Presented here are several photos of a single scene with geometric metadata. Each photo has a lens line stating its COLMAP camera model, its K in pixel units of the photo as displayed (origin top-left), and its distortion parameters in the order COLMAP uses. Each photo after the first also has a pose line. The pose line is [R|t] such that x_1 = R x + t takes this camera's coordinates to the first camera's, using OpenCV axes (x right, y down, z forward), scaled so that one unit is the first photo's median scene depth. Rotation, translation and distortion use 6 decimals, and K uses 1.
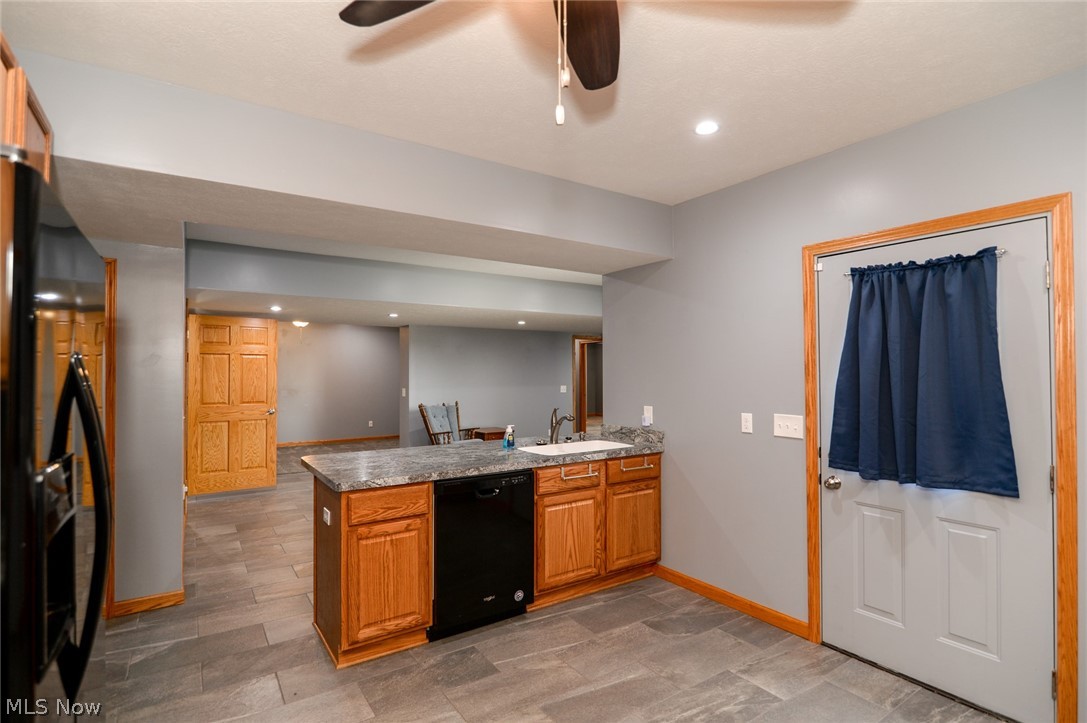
lens RADIAL K [[547.8, 0, 548.0], [0, 547.8, 363.7], [0, 0, 1]] dist [-0.014241, 0.000384]
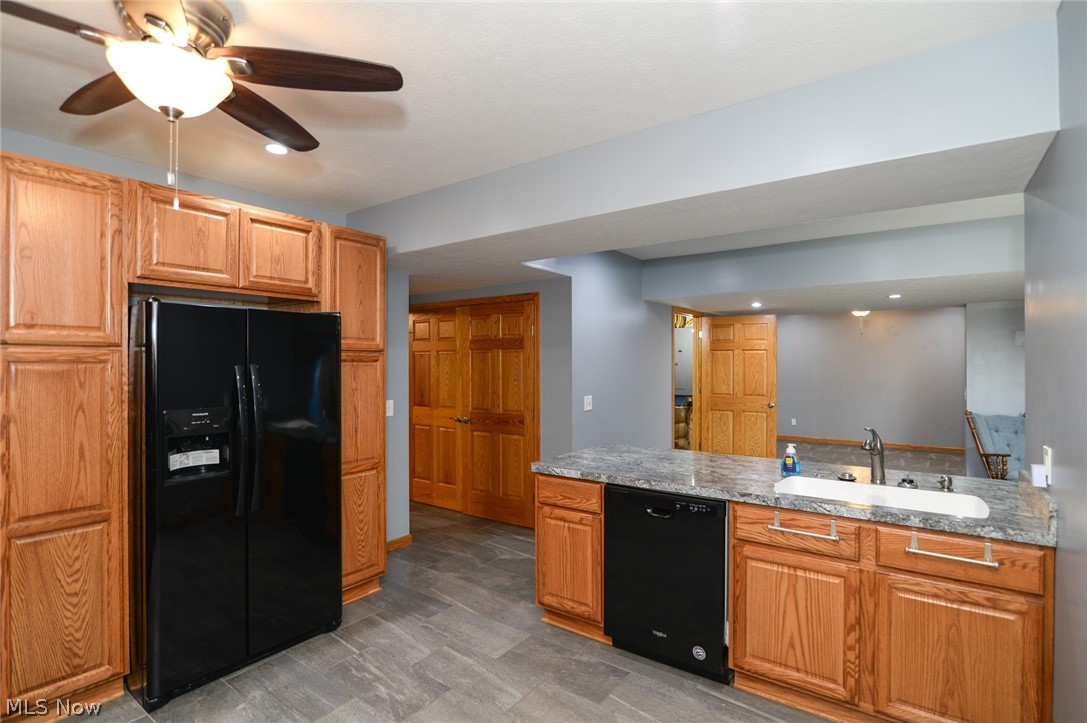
lens RADIAL K [[547.8, 0, 548.0], [0, 547.8, 363.7], [0, 0, 1]] dist [-0.014241, 0.000384]
pose [[0.315300, 0.004026, -0.948983, 0.604730], [0.013876, 0.999865, 0.008852, -0.008776], [0.948890, -0.015959, 0.315202, 0.520920]]
